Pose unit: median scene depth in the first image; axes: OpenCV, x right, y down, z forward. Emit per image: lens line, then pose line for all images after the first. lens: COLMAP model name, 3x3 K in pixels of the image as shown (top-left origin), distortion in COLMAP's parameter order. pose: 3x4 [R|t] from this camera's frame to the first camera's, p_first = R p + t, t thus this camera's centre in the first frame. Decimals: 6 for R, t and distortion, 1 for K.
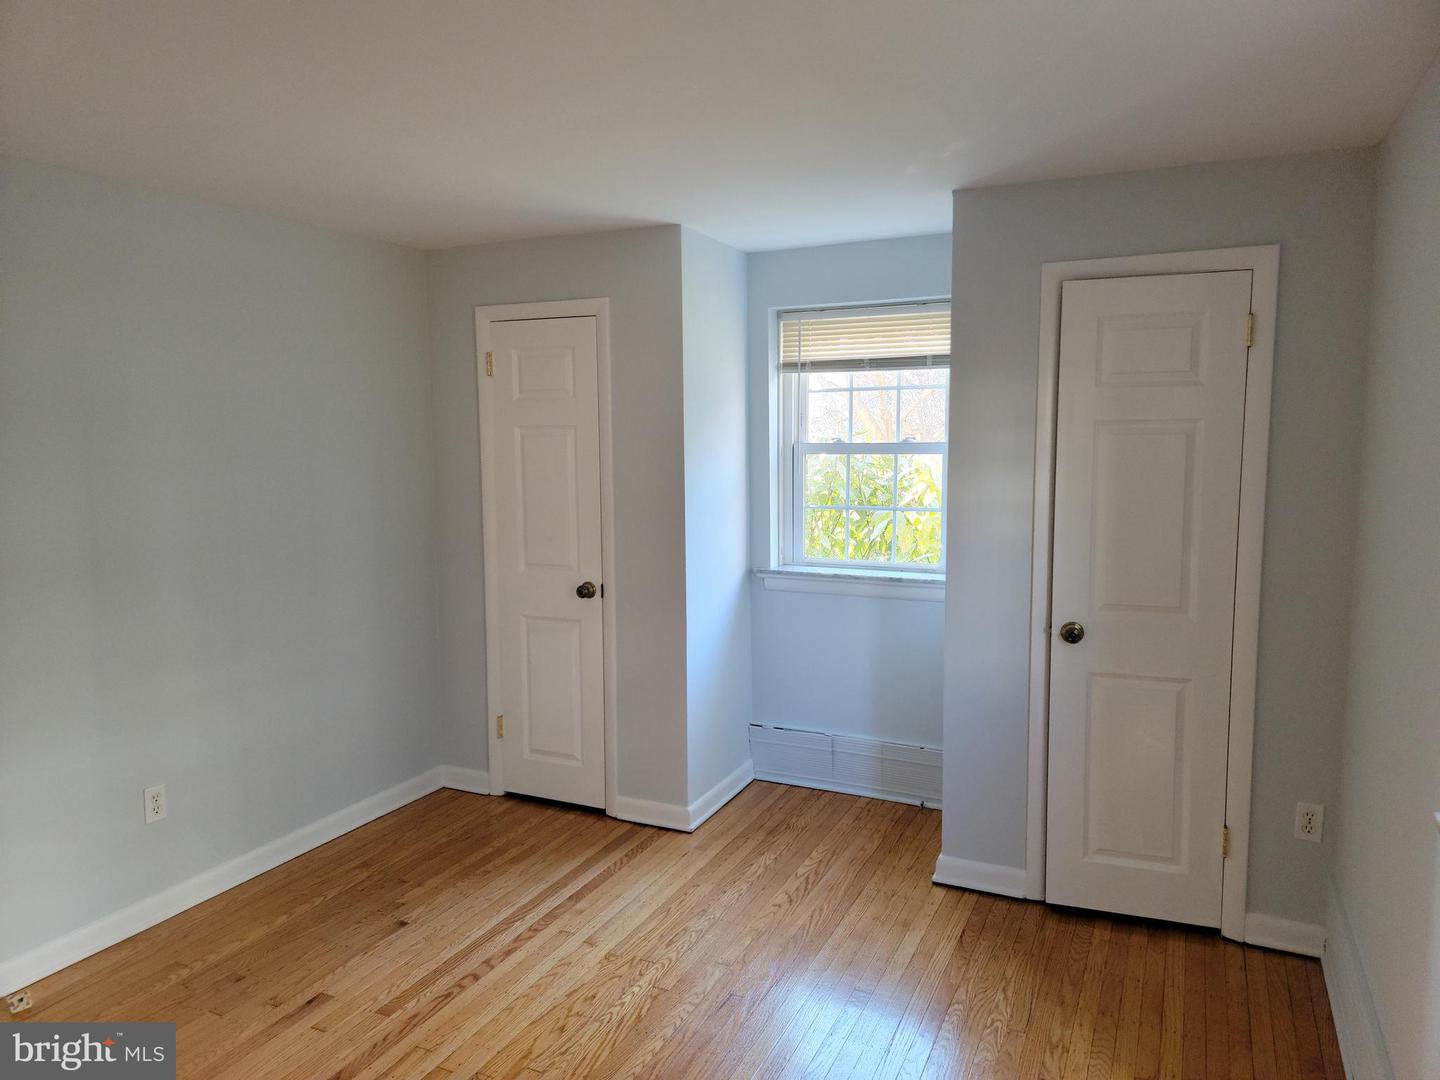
lens RADIAL K [[991.9, 0, 701.4], [0, 991.9, 537.5], [0, 0, 1]] dist [0.096966, -0.067085]
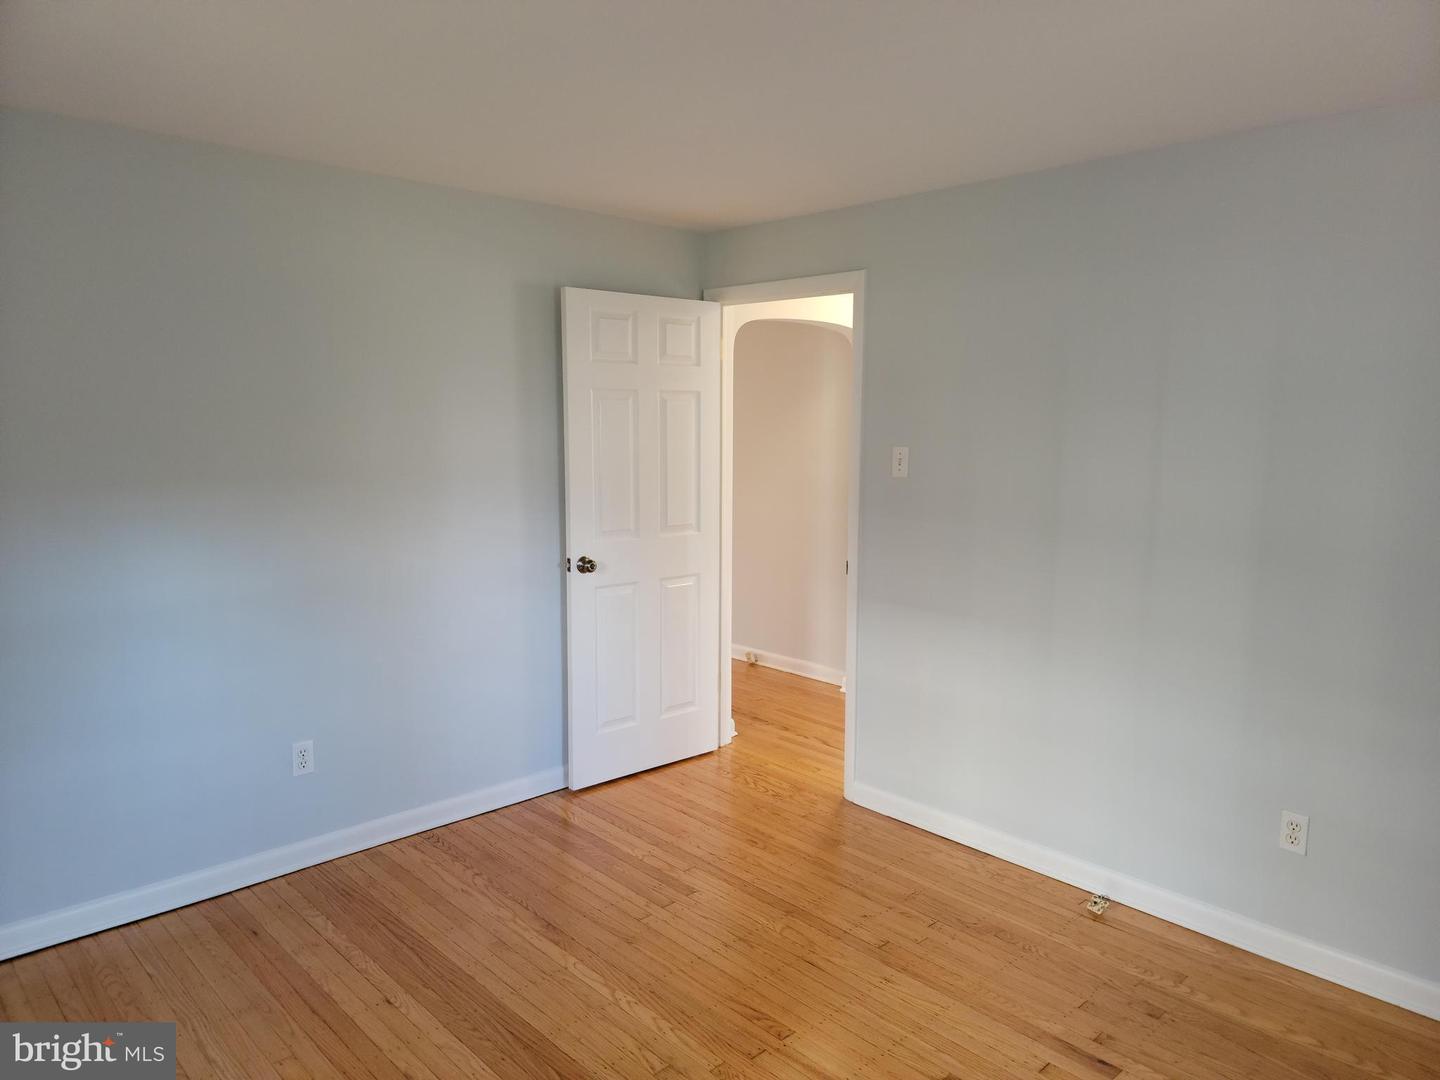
lens RADIAL K [[996.0, 0, 748.5], [0, 996.0, 555.1], [0, 0, 1]] dist [0.078806, -0.061733]
pose [[-0.324111, 0.137396, -0.935988, 0.449892], [-0.108755, 0.977426, 0.181138, -0.091534], [0.939747, 0.160503, -0.301852, 0.860471]]
